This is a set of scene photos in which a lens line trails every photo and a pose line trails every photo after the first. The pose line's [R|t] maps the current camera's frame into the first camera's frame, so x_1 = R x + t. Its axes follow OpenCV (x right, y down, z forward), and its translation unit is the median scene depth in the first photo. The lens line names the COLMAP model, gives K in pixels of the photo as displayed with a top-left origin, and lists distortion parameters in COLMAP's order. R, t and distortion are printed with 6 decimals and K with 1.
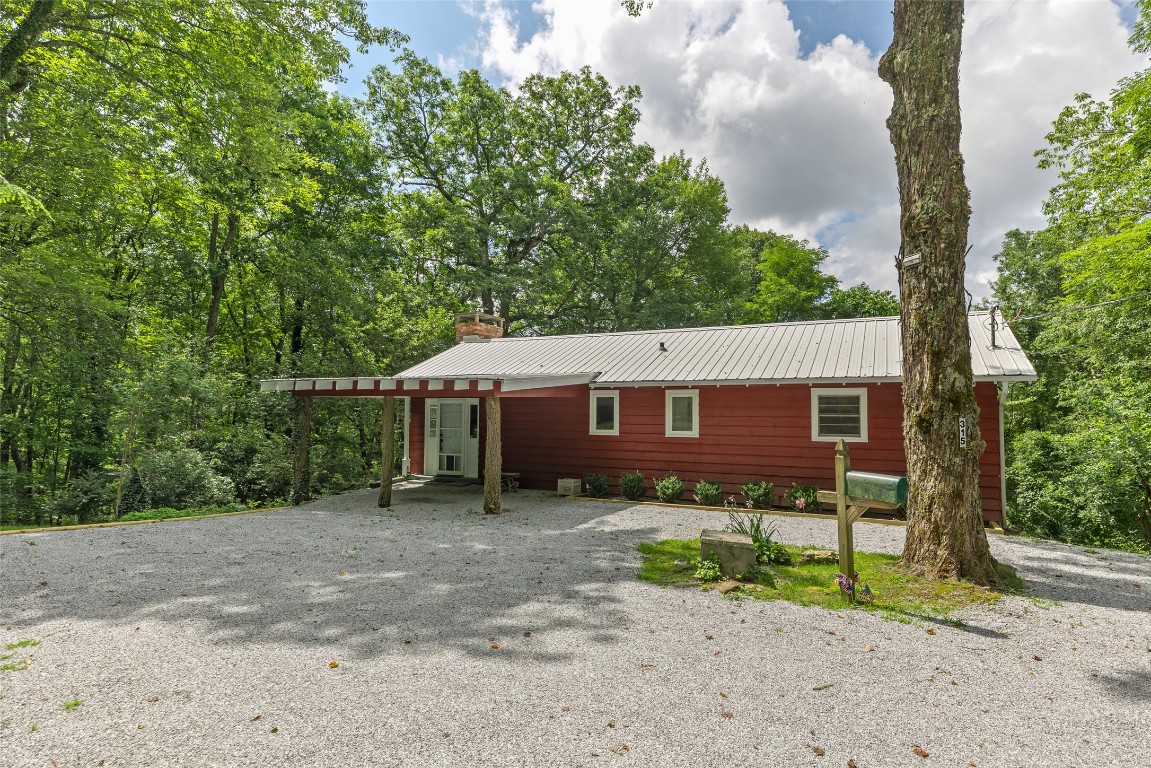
lens RADIAL K [[641.9, 0, 582.3], [0, 641.9, 388.8], [0, 0, 1]] dist [0.007778, 0.000257]
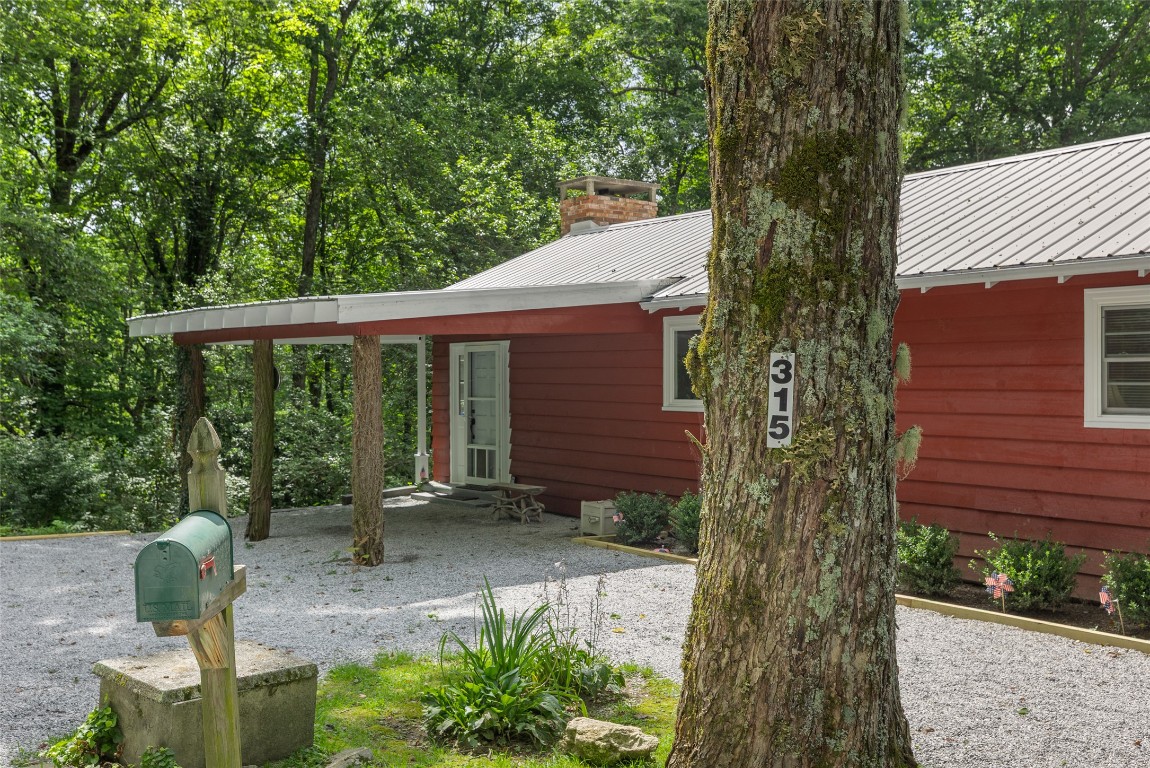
lens RADIAL K [[1149.8, 0, 575.0], [0, 1149.8, 384.0], [0, 0, 1]] dist [-0.002721, -0.003127]
pose [[0.894713, -0.009239, -0.446546, 0.389609], [0.030271, 0.998742, 0.039988, 0.018930], [0.445615, -0.049295, 0.893867, 0.247372]]
